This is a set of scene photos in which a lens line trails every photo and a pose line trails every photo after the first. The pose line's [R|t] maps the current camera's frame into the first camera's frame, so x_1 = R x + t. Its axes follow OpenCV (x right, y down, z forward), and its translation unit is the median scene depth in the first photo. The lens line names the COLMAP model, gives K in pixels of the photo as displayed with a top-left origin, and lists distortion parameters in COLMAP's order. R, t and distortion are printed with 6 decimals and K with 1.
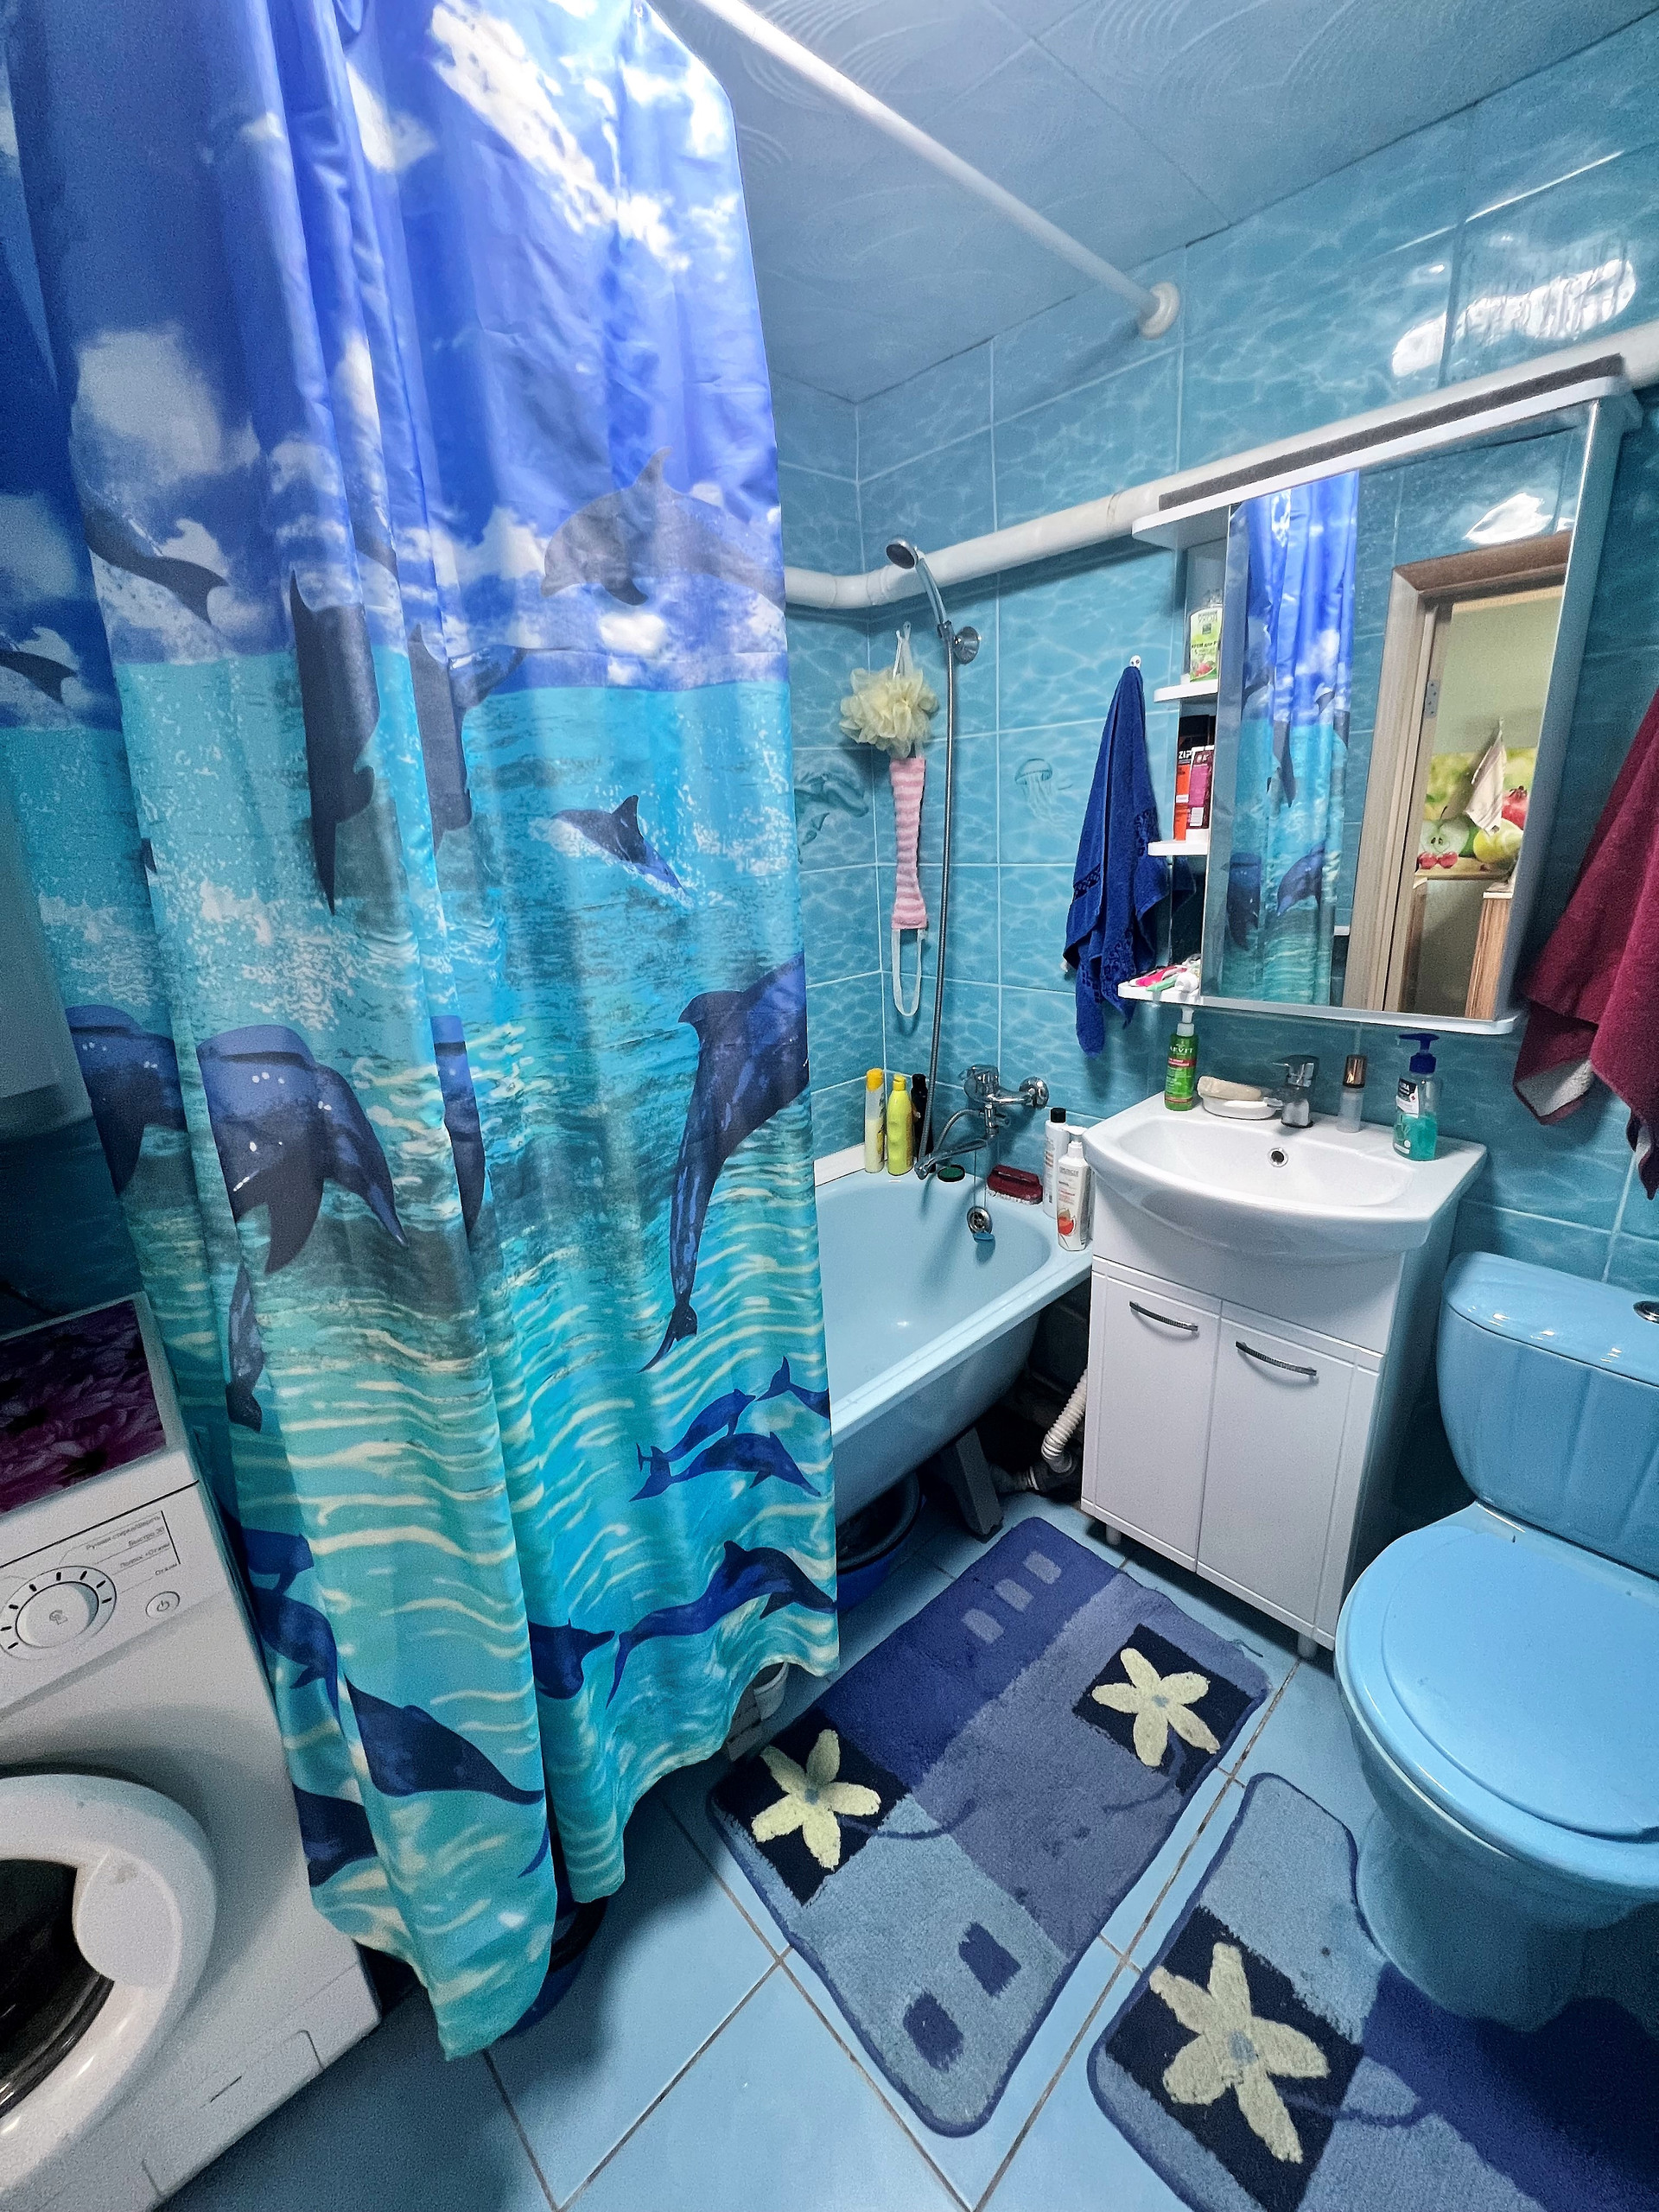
lens RADIAL K [[881.9, 0, 829.5], [0, 881.9, 1106.0], [0, 0, 1]] dist [-0.000470, 0.000448]
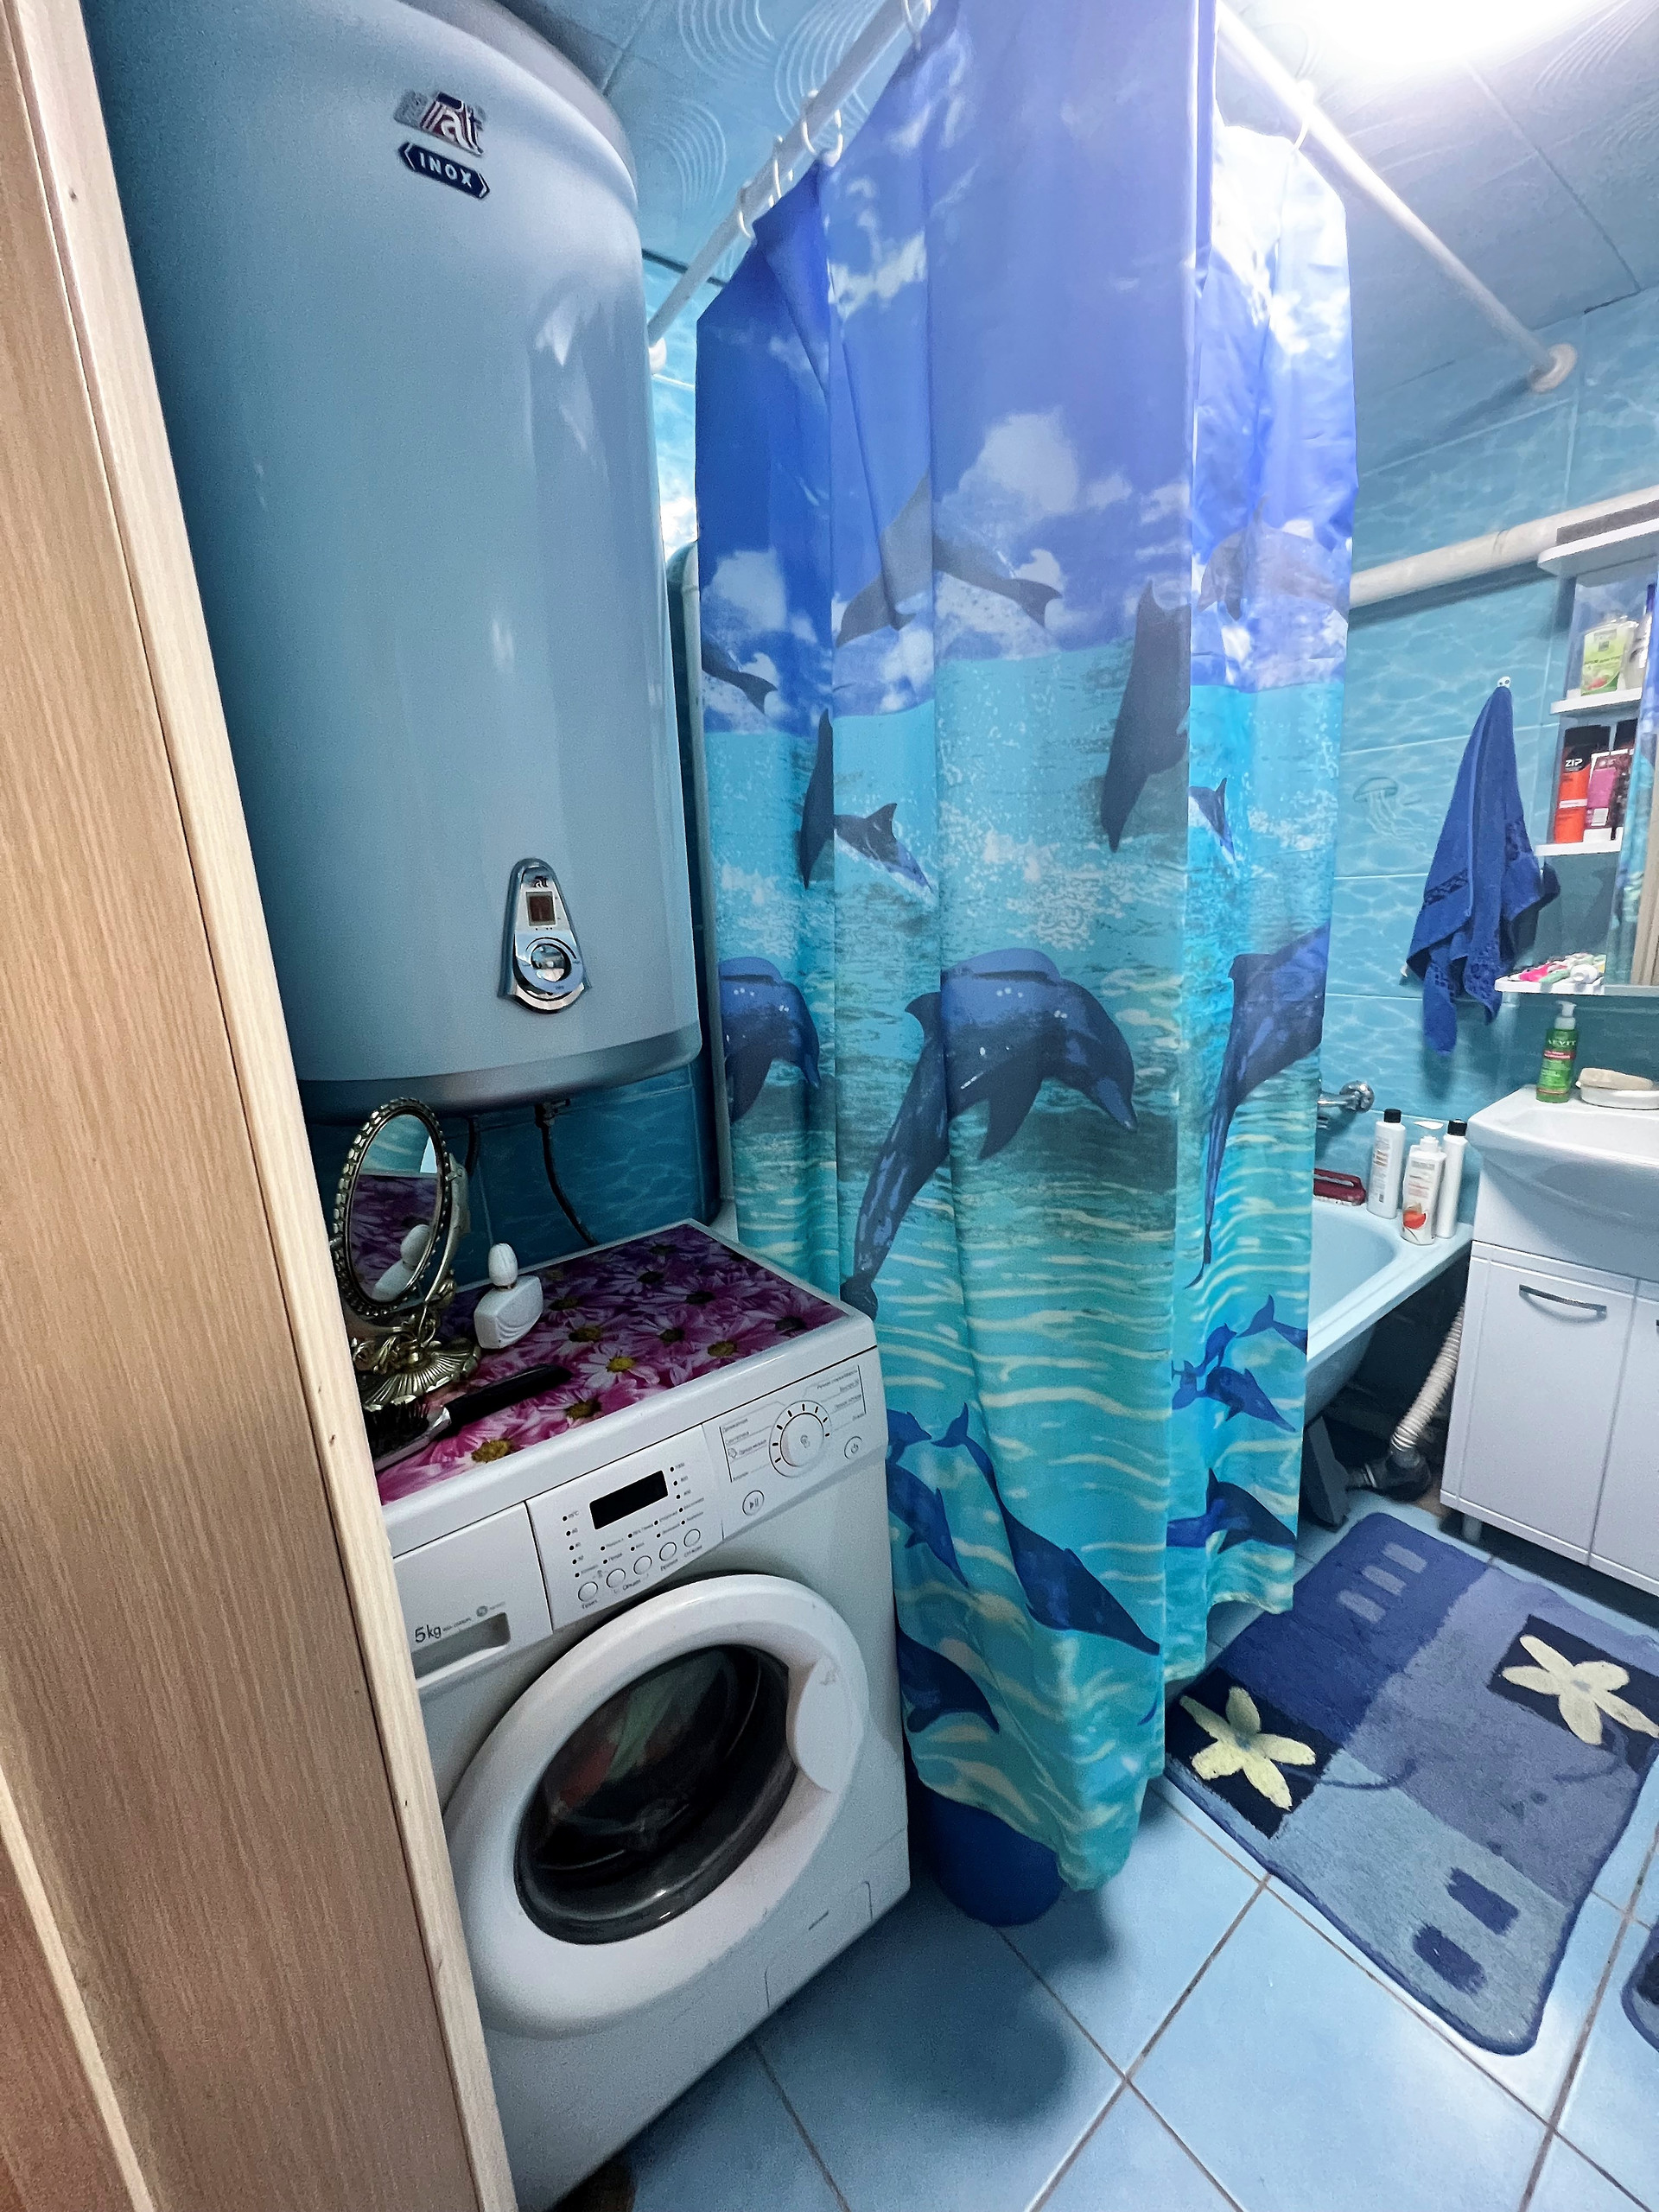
lens RADIAL K [[881.9, 0, 829.5], [0, 881.9, 1106.0], [0, 0, 1]] dist [-0.000470, 0.000448]
pose [[0.995208, 0.016966, -0.096301, -0.498154], [-0.023317, 0.997599, -0.065215, 0.137397], [0.094963, 0.067148, 0.993214, -0.148793]]
